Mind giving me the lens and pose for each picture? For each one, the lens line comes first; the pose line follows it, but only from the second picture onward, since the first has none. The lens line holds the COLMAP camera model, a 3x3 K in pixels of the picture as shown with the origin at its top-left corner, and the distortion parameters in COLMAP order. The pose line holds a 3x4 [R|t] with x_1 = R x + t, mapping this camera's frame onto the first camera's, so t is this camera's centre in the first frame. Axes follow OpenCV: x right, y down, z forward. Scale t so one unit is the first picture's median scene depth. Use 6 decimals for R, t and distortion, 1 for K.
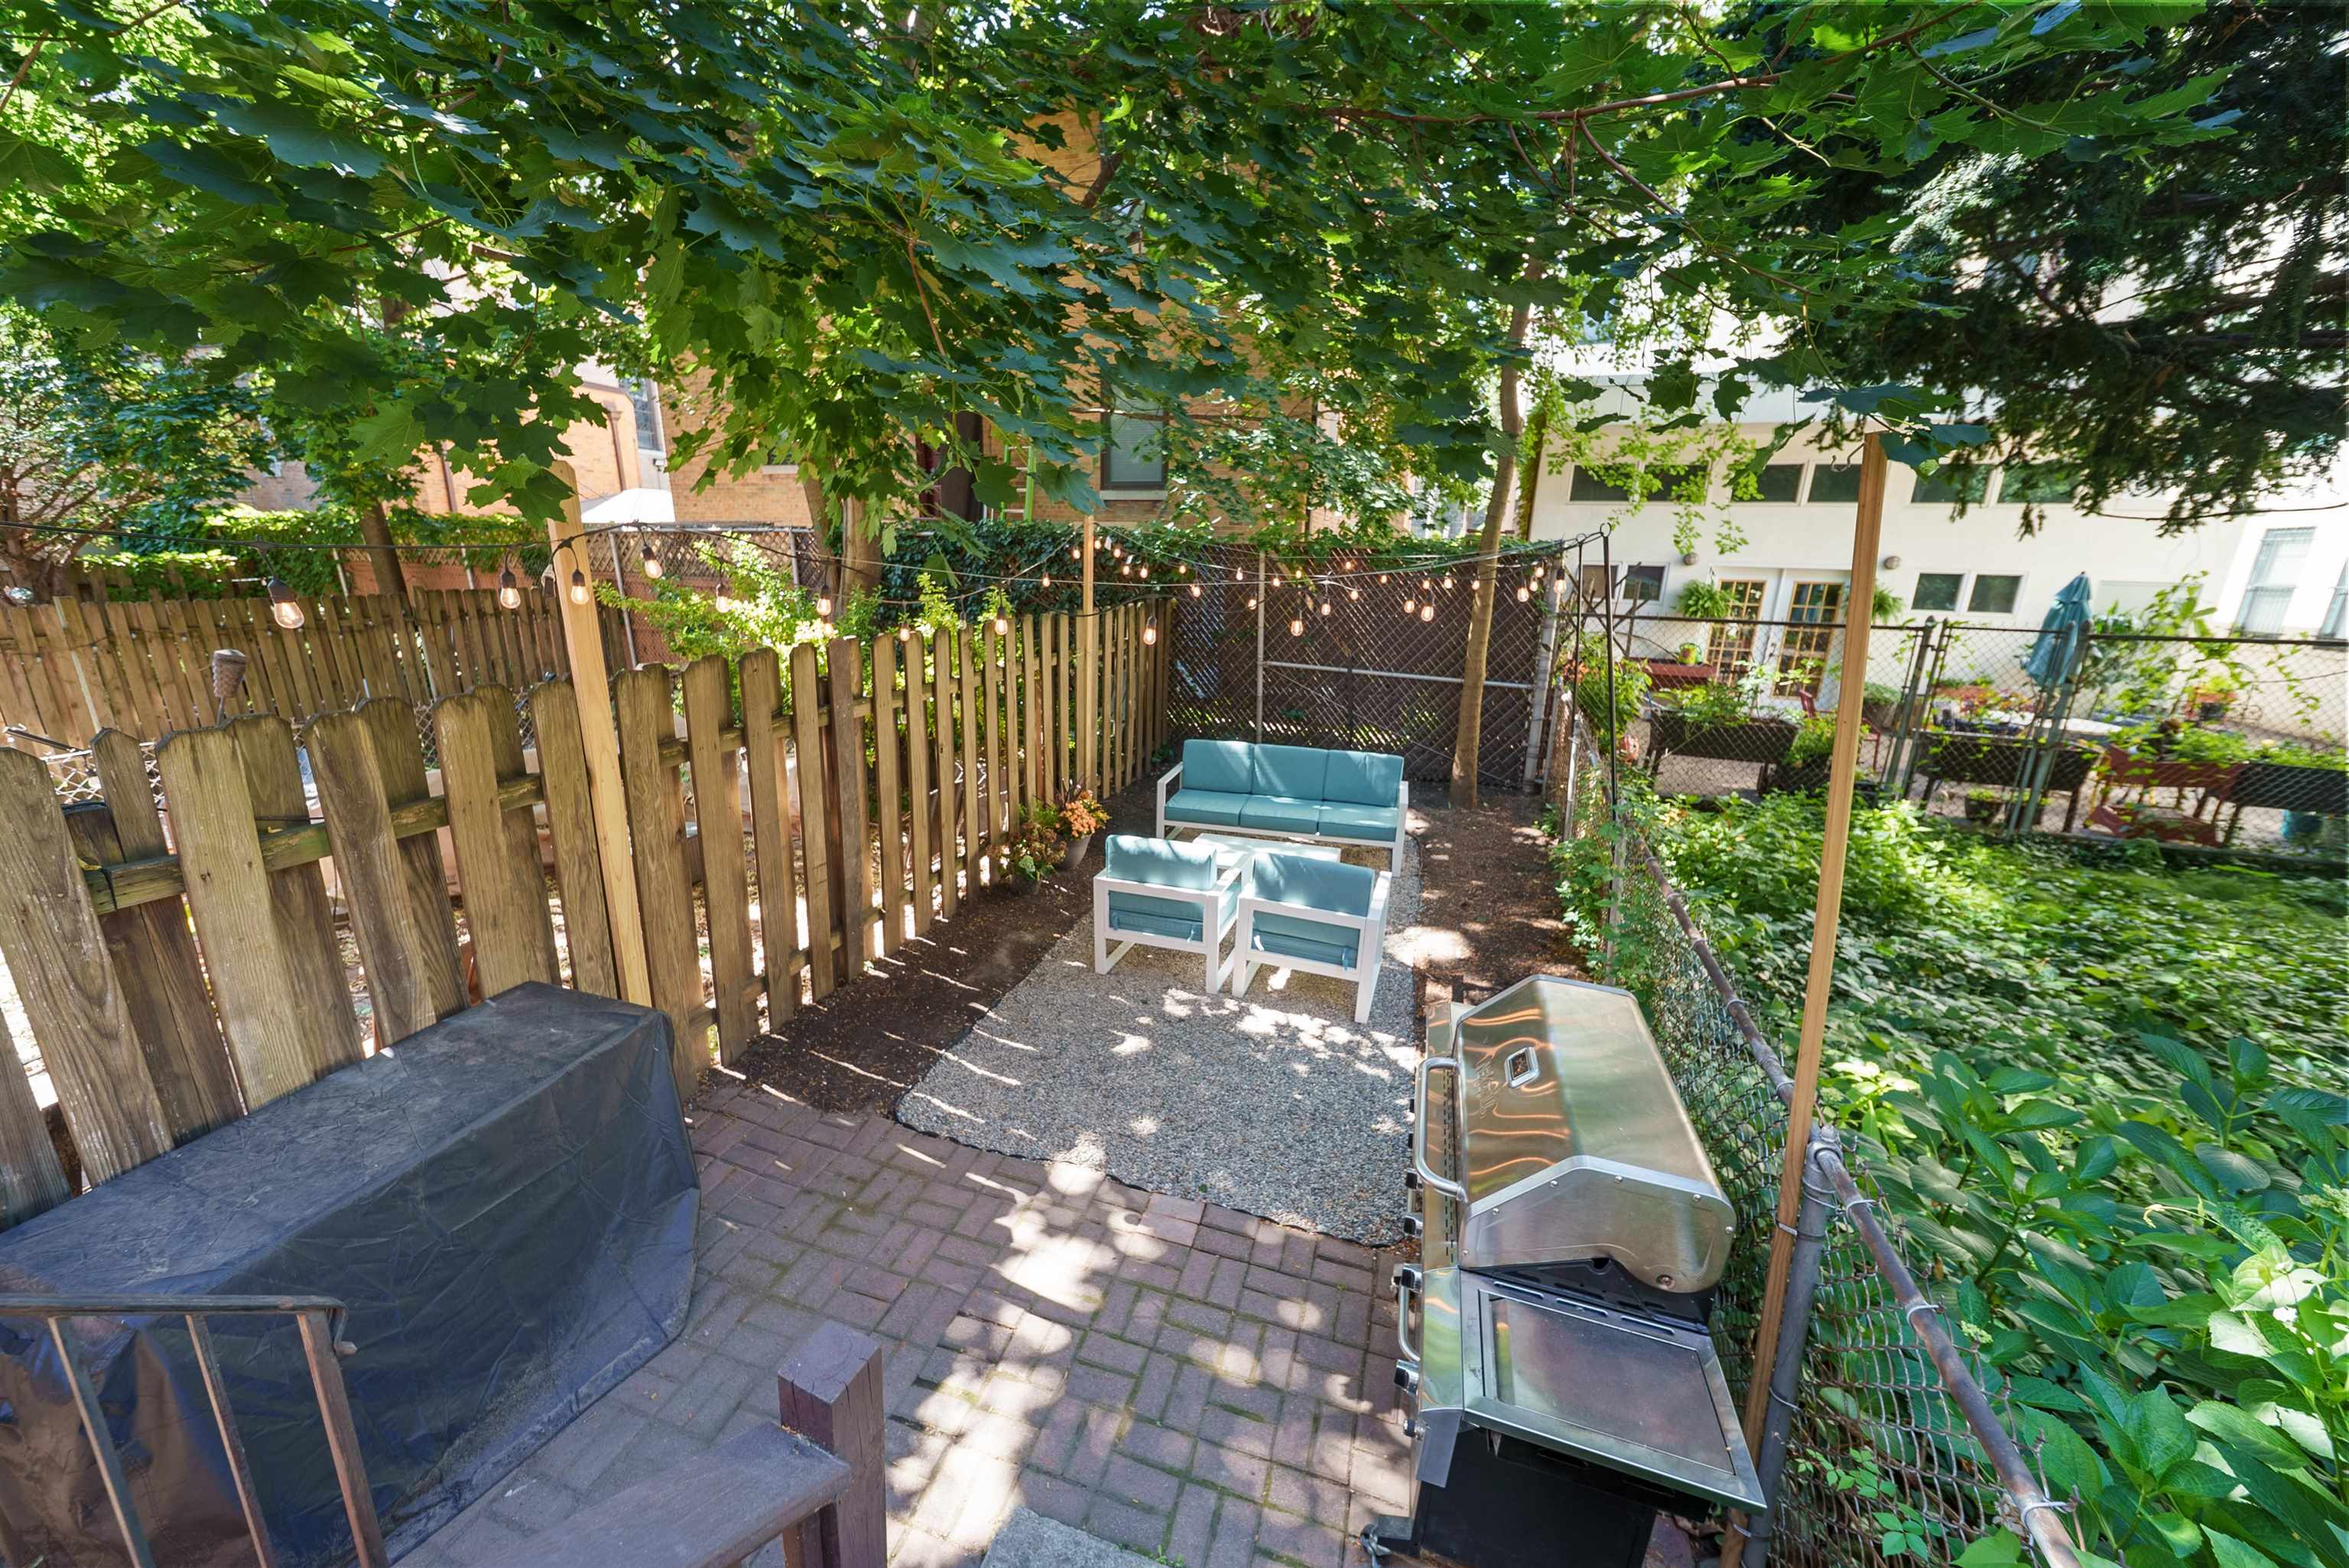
lens RADIAL K [[854.4, 0, 1179.6], [0, 854.4, 752.9], [0, 0, 1]] dist [-0.000367, -0.000012]
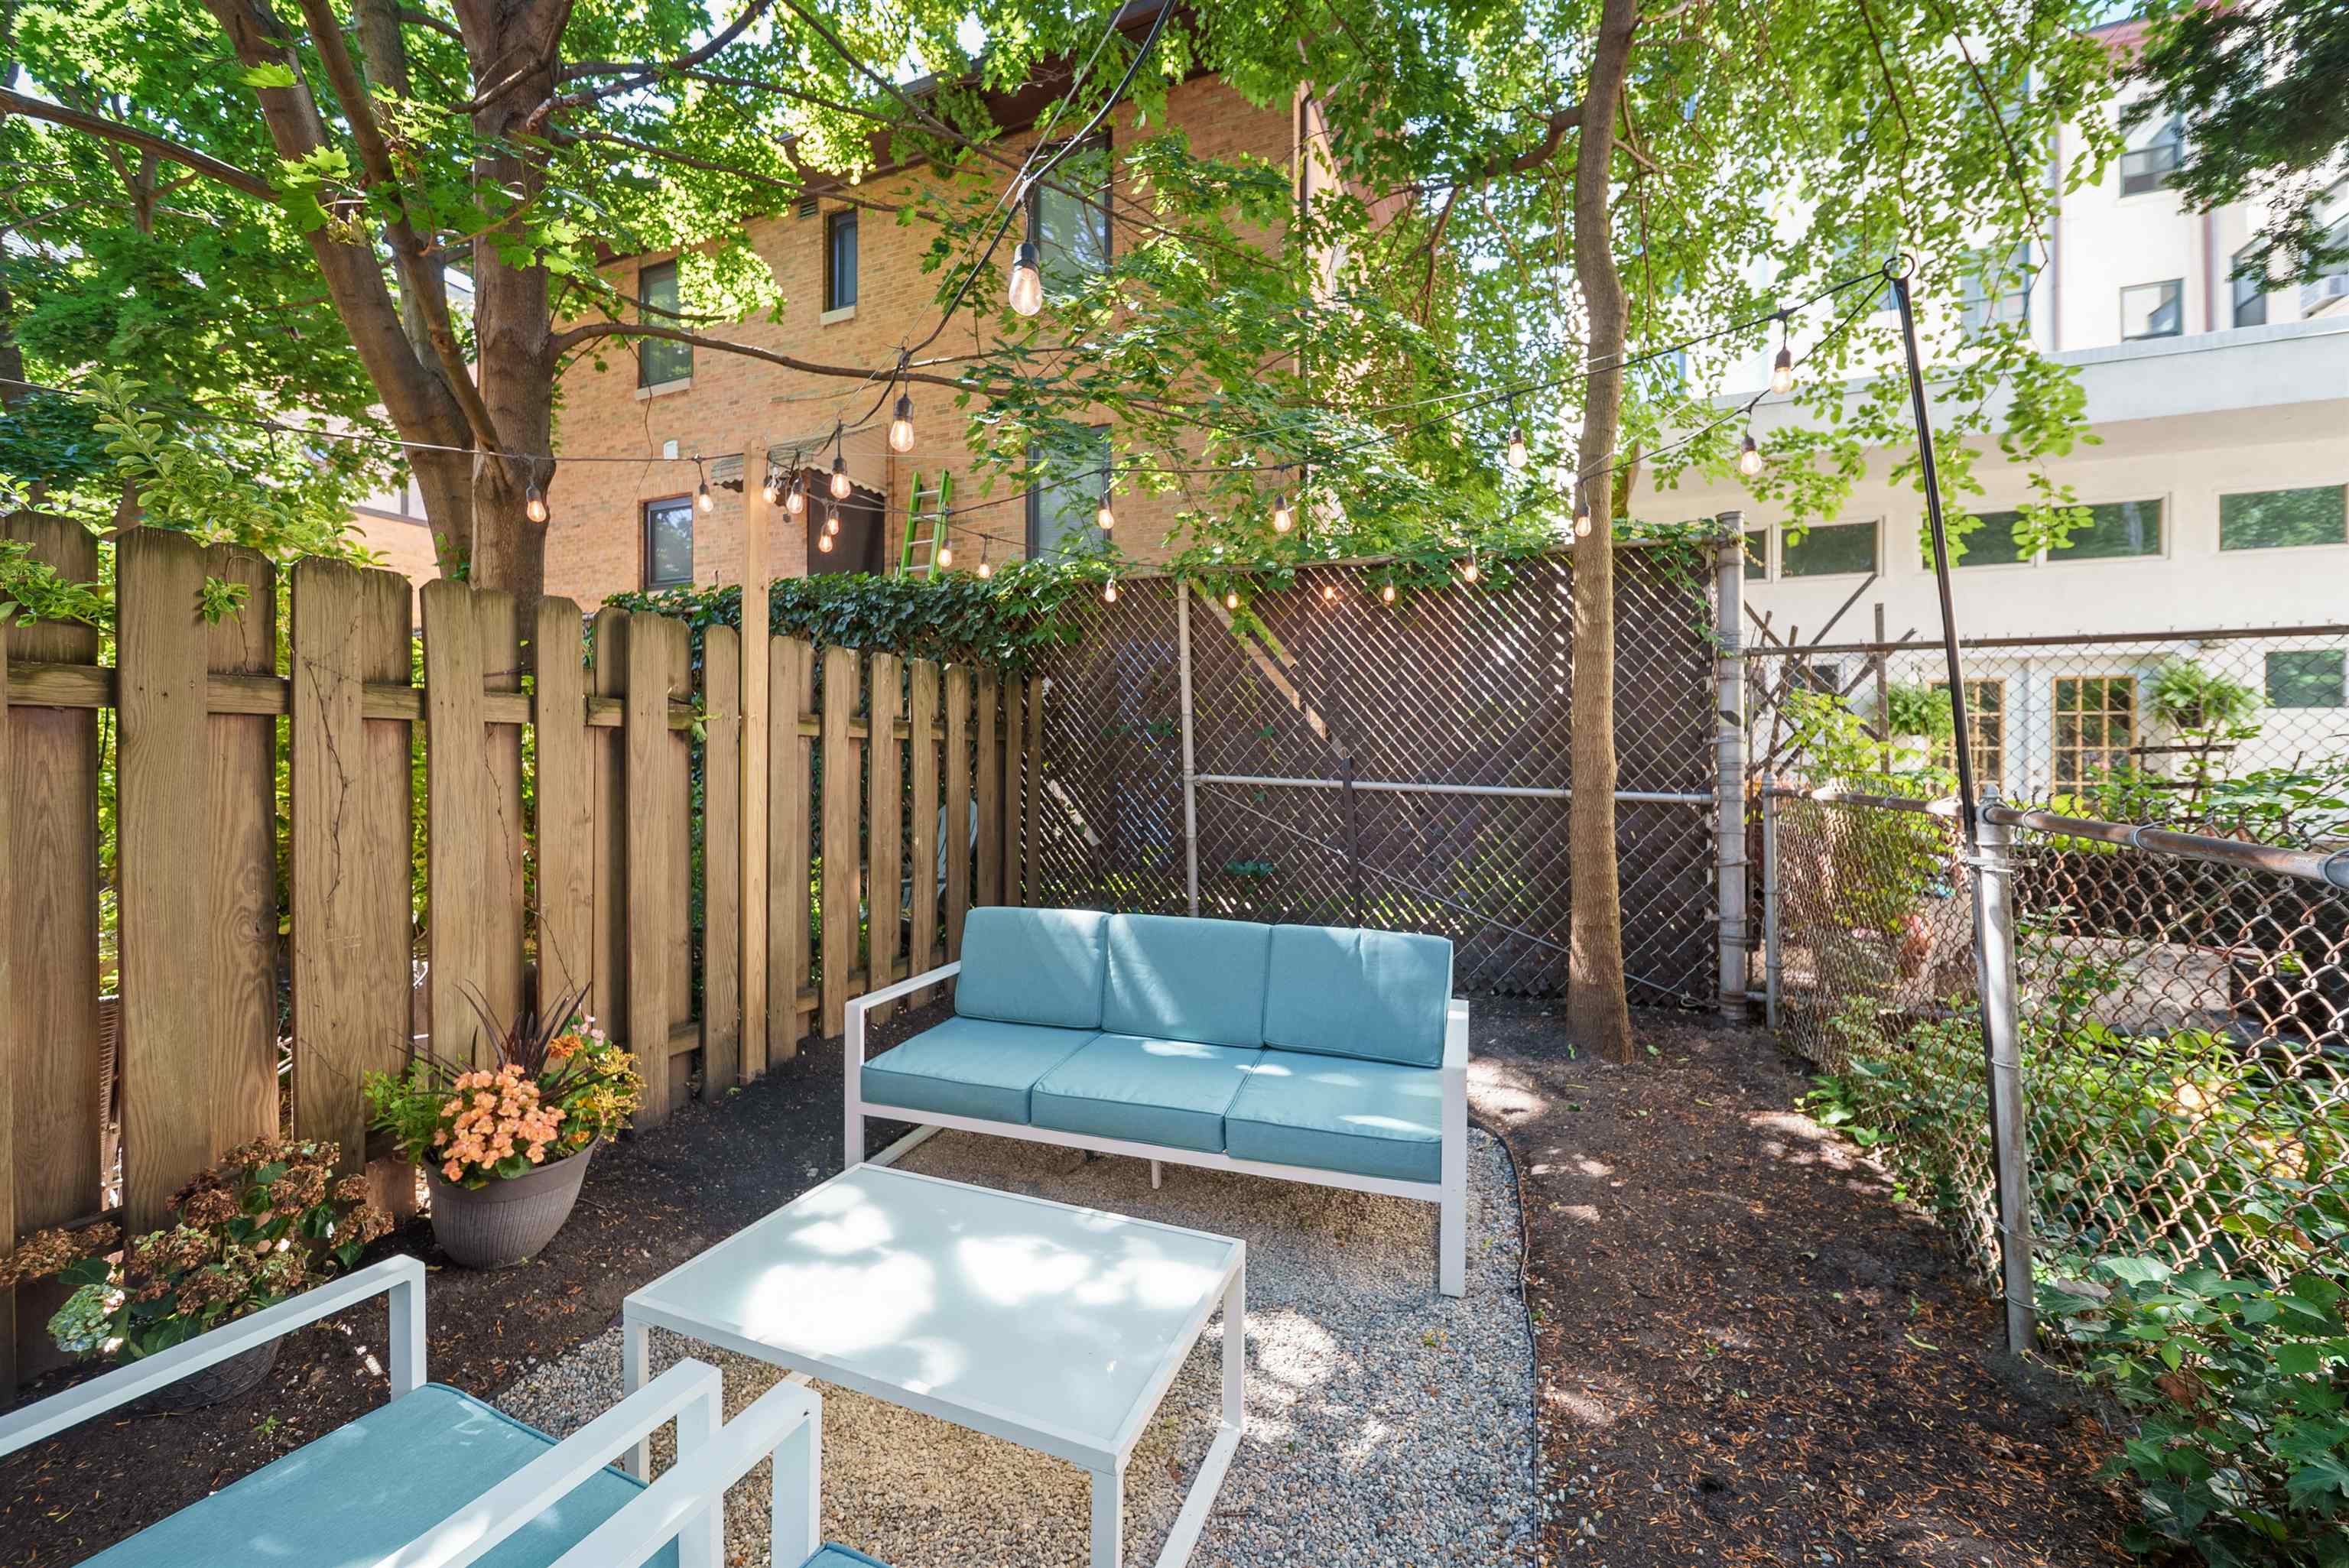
lens RADIAL K [[854.4, 0, 1179.6], [0, 854.4, 752.9], [0, 0, 1]] dist [-0.000367, -0.000012]
pose [[0.996915, -0.030936, -0.072129, 0.156817], [0.012511, 0.969928, -0.243071, 0.016296], [0.077479, 0.241419, 0.967323, 0.548408]]
